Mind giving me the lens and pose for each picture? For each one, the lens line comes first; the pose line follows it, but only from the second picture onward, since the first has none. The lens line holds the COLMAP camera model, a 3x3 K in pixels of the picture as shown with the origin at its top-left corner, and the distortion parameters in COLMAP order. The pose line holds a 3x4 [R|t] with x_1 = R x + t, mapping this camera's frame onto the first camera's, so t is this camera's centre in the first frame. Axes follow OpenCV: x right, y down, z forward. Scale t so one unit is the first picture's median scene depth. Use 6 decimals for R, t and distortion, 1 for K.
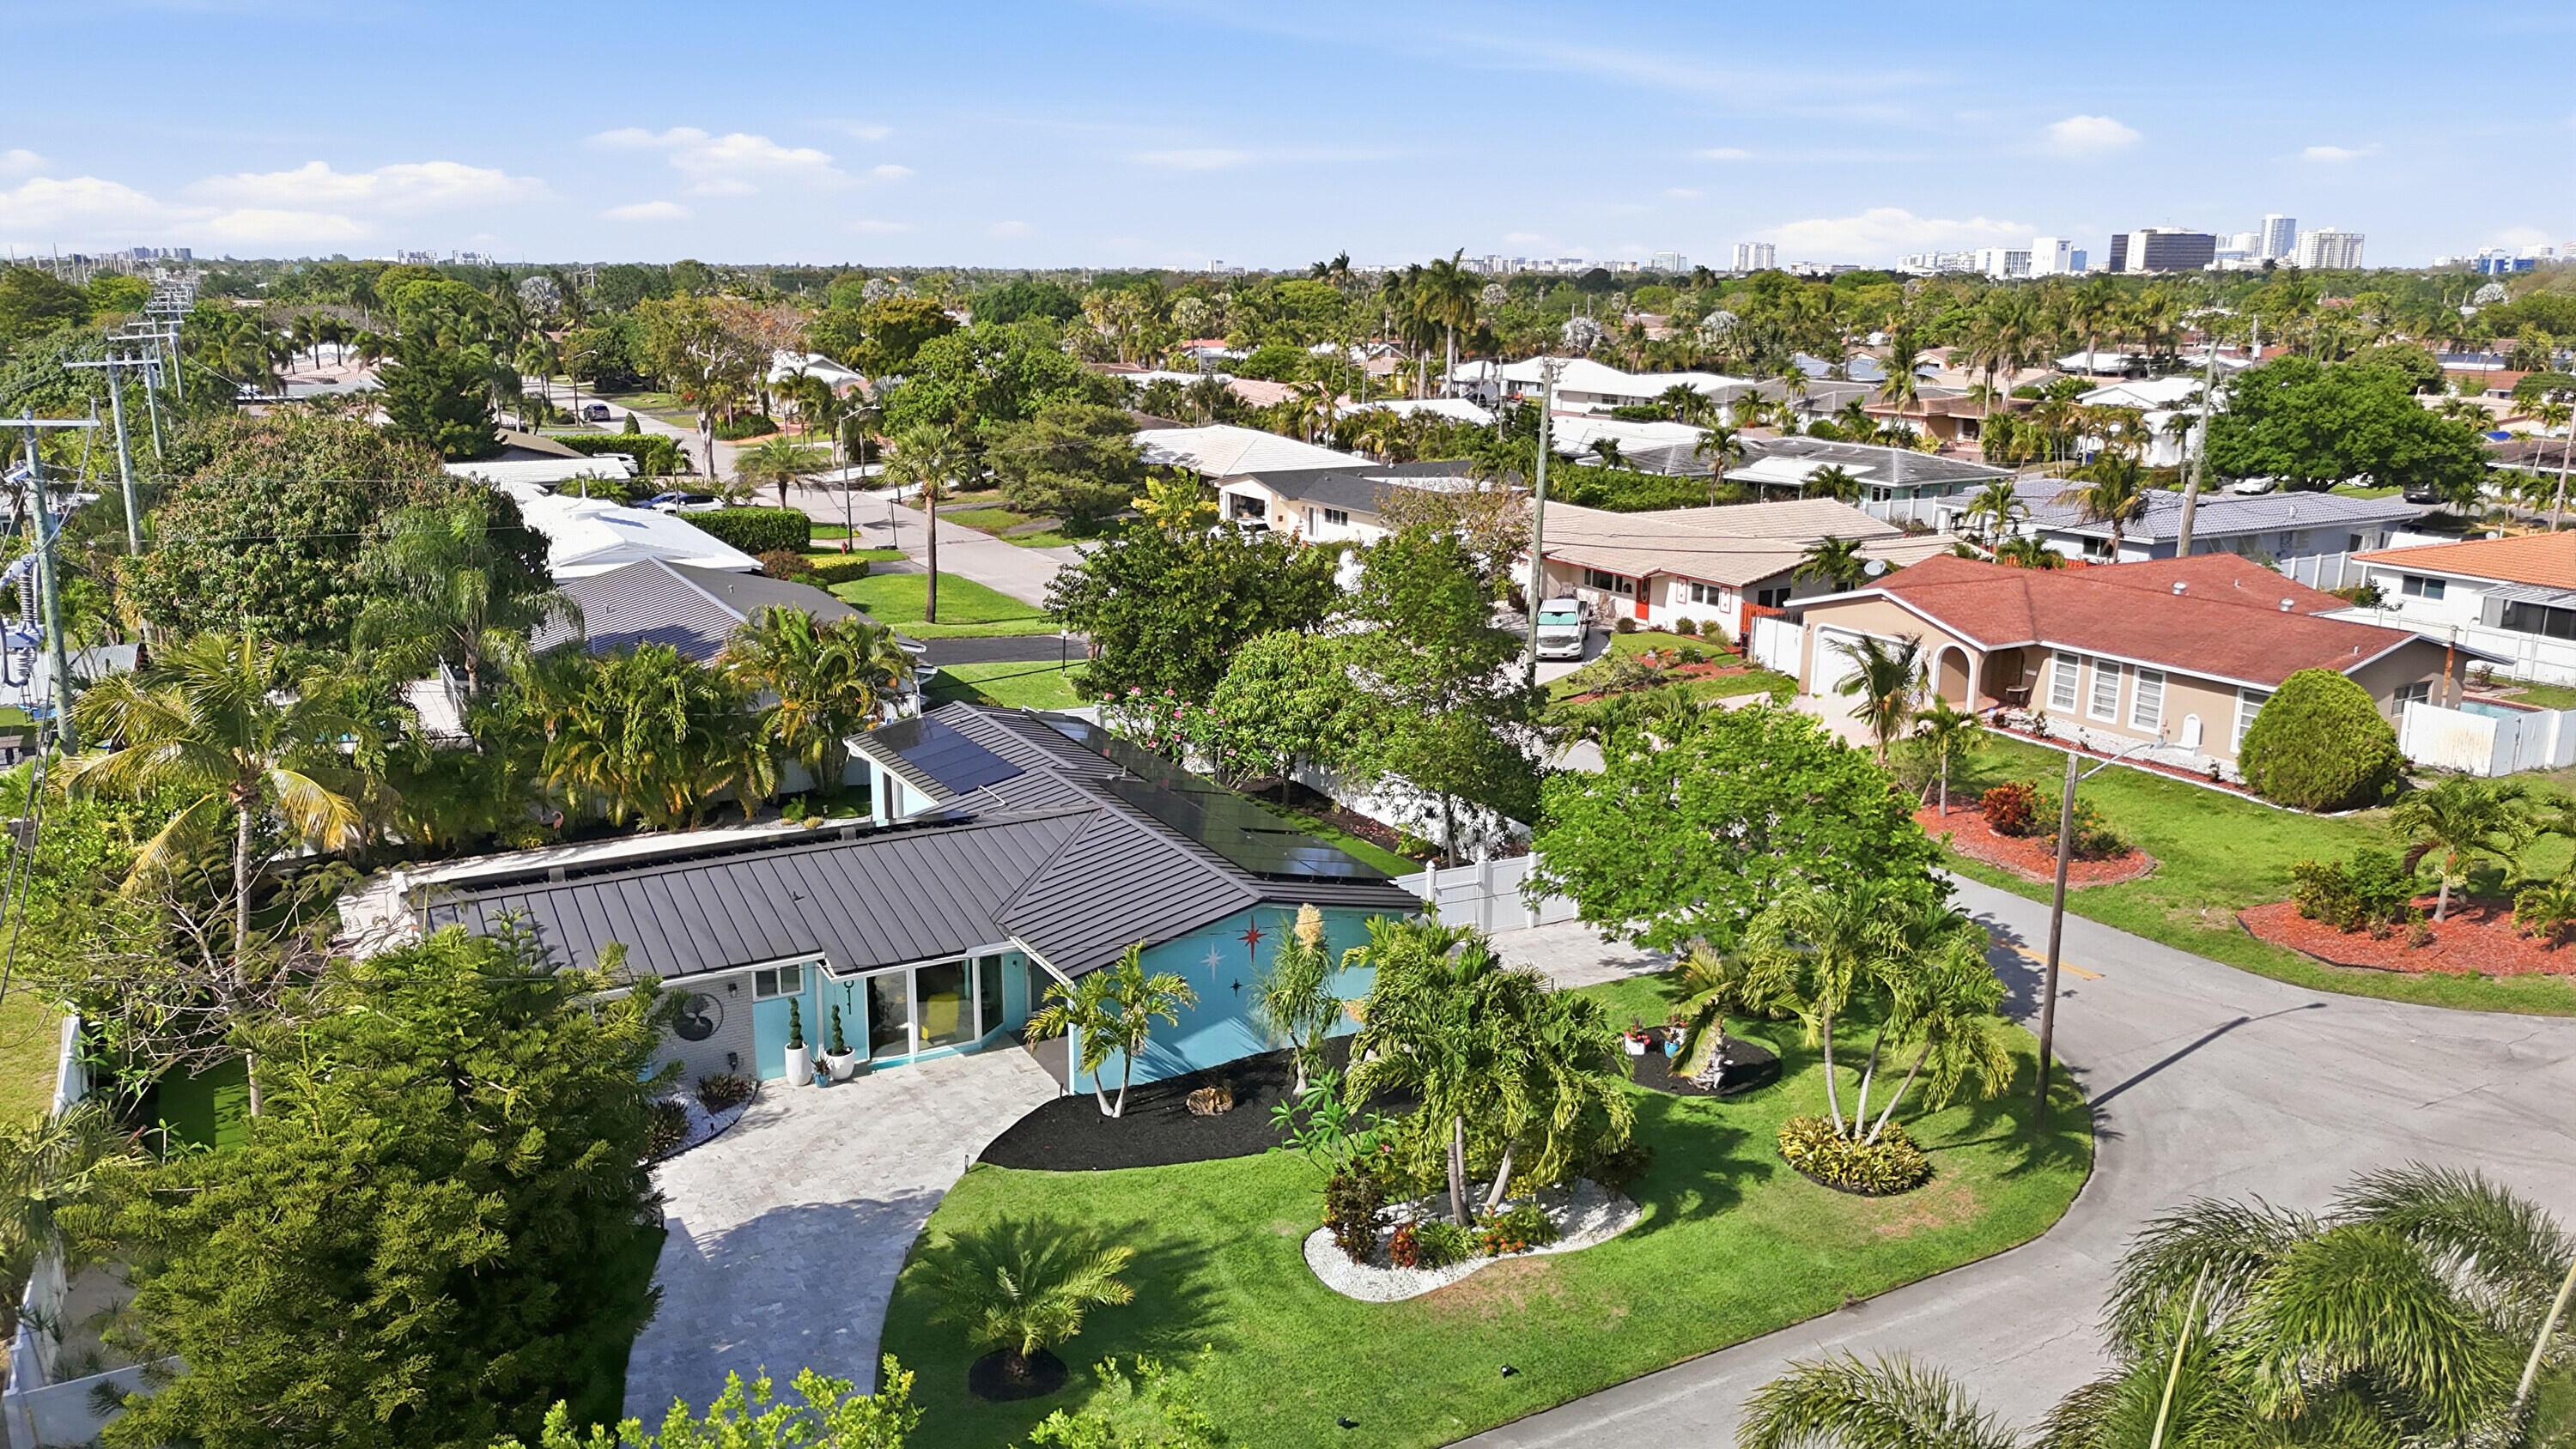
lens RADIAL K [[1881.8, 0, 1288.0], [0, 1881.8, 724.5], [0, 0, 1]] dist [0.024775, 0.001823]
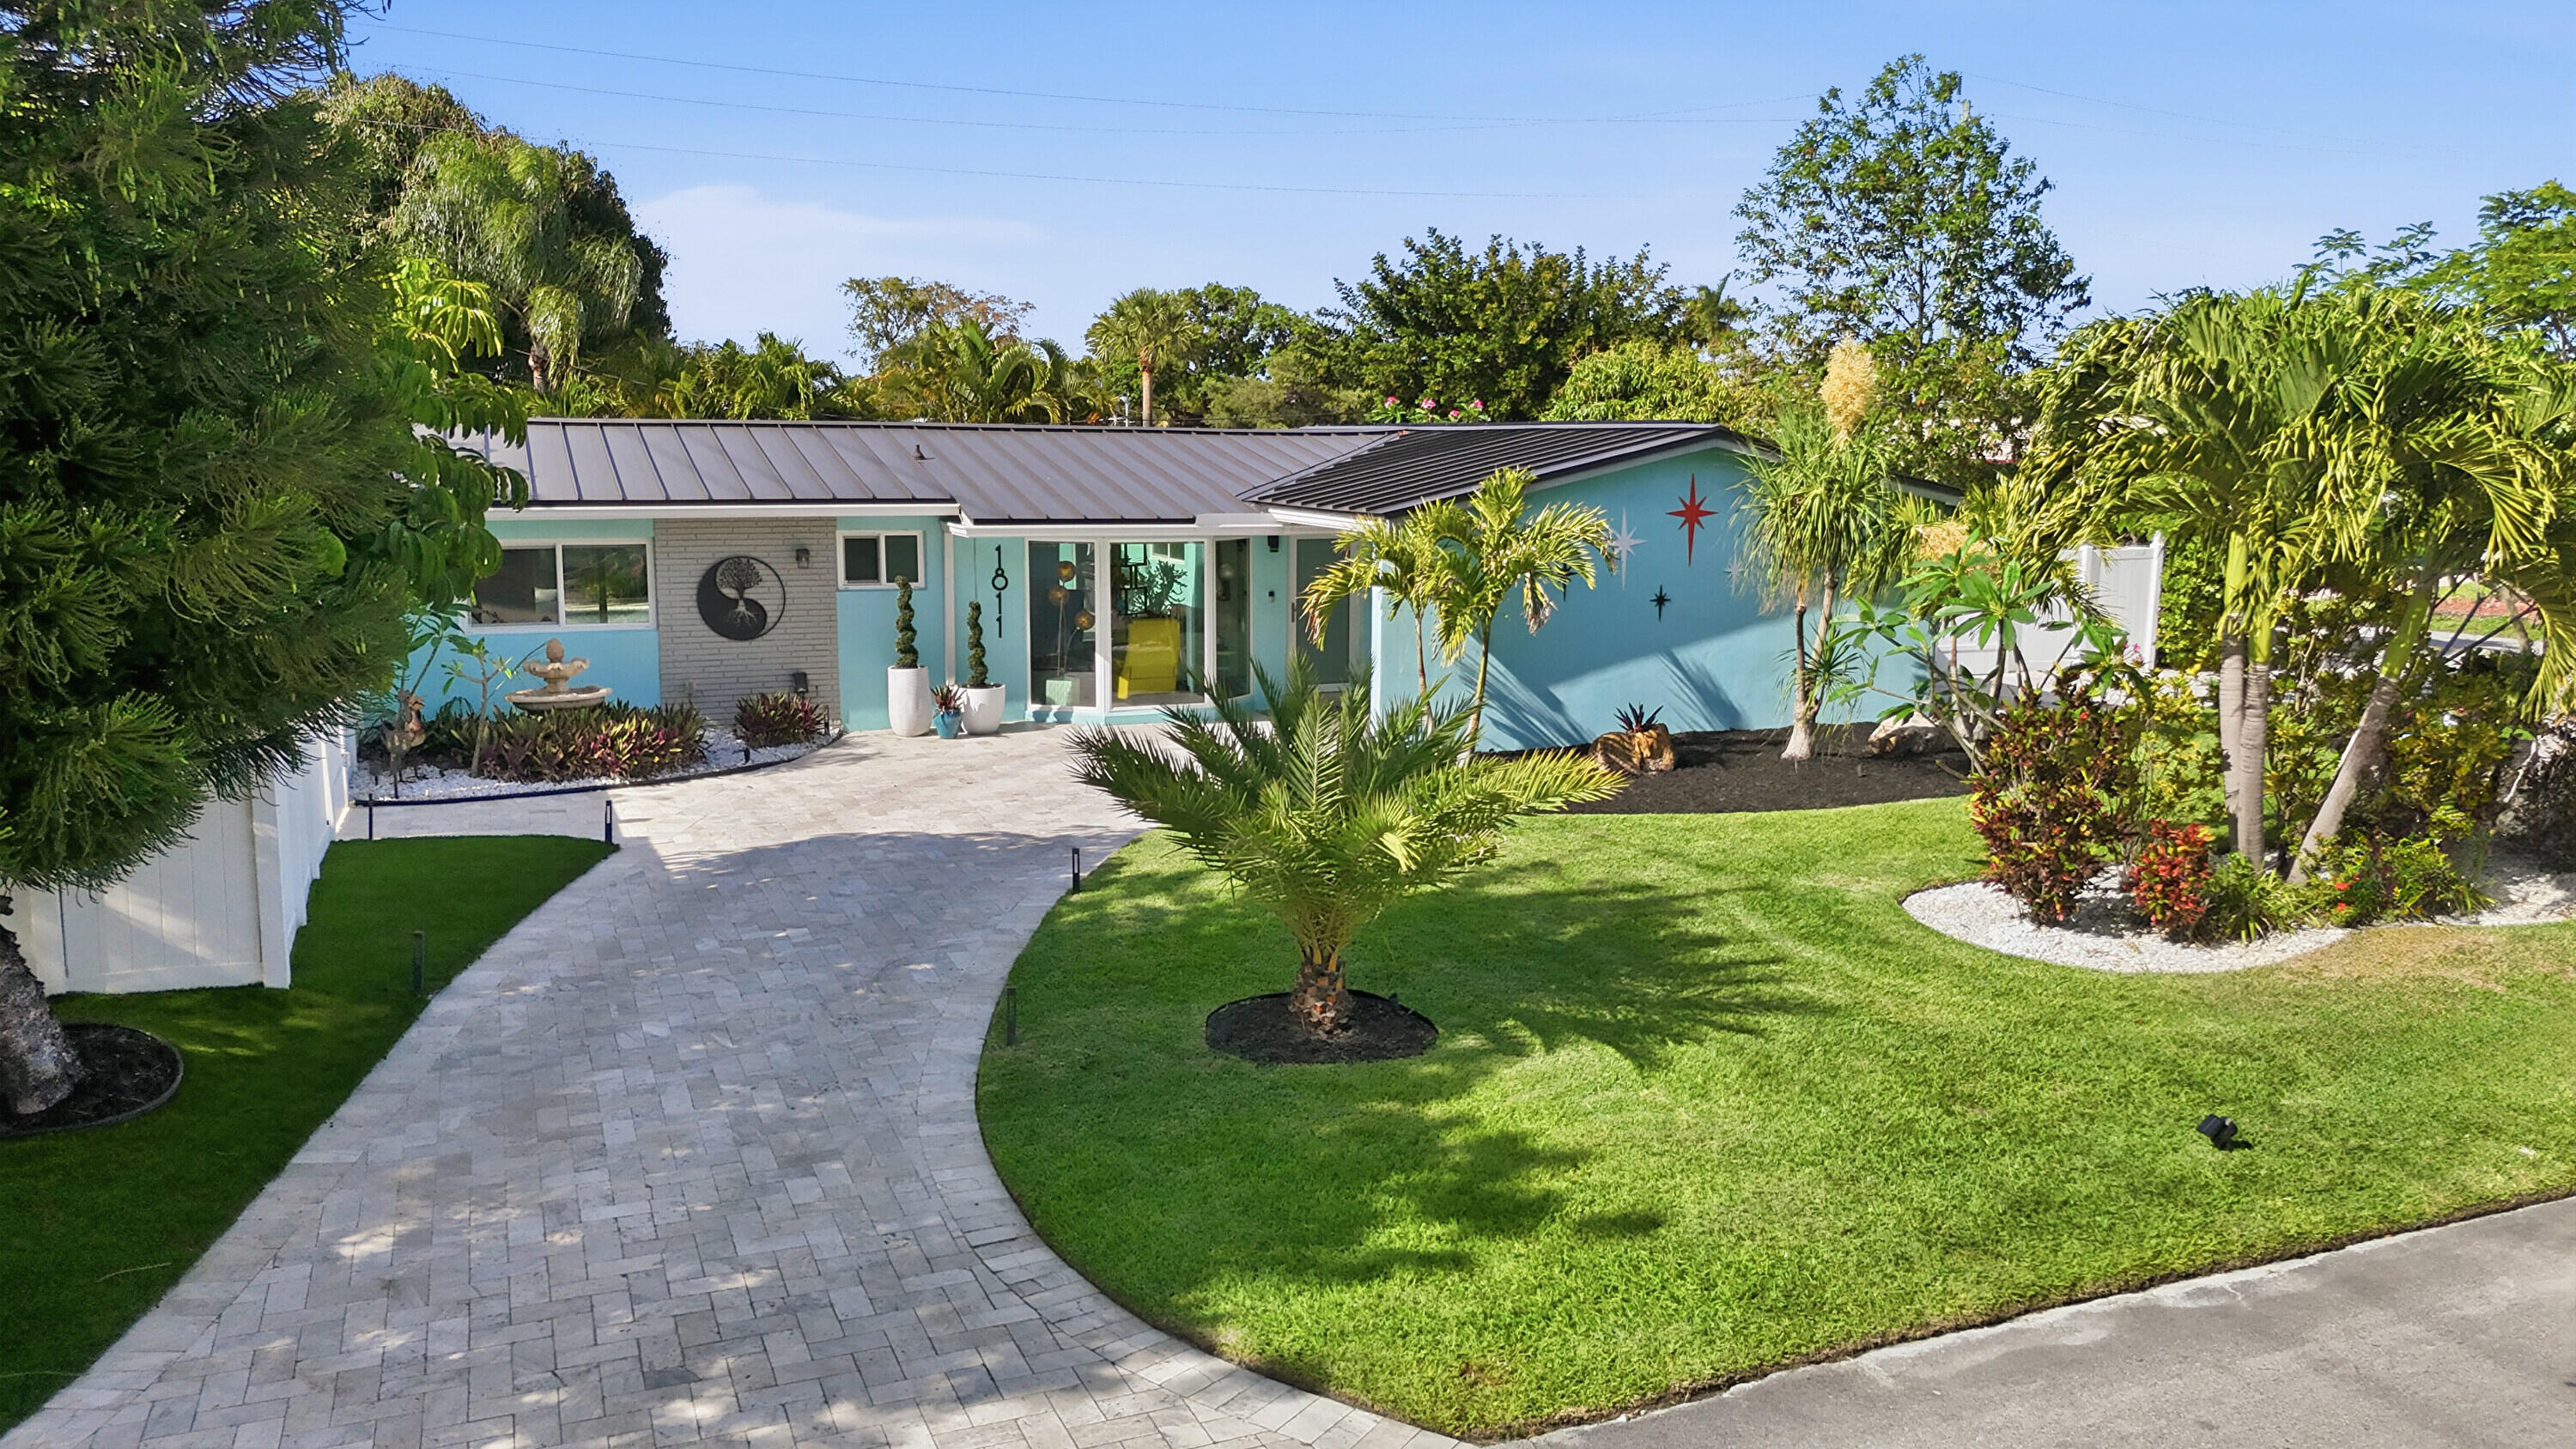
lens RADIAL K [[1983.8, 0, 1288.0], [0, 1983.8, 724.5], [0, 0, 1]] dist [0.004313, -0.004439]
pose [[0.993502, 0.021821, -0.111704, -0.073969], [-0.027793, 0.998251, -0.052185, 0.217142], [0.110369, 0.054951, 0.992370, 0.403359]]
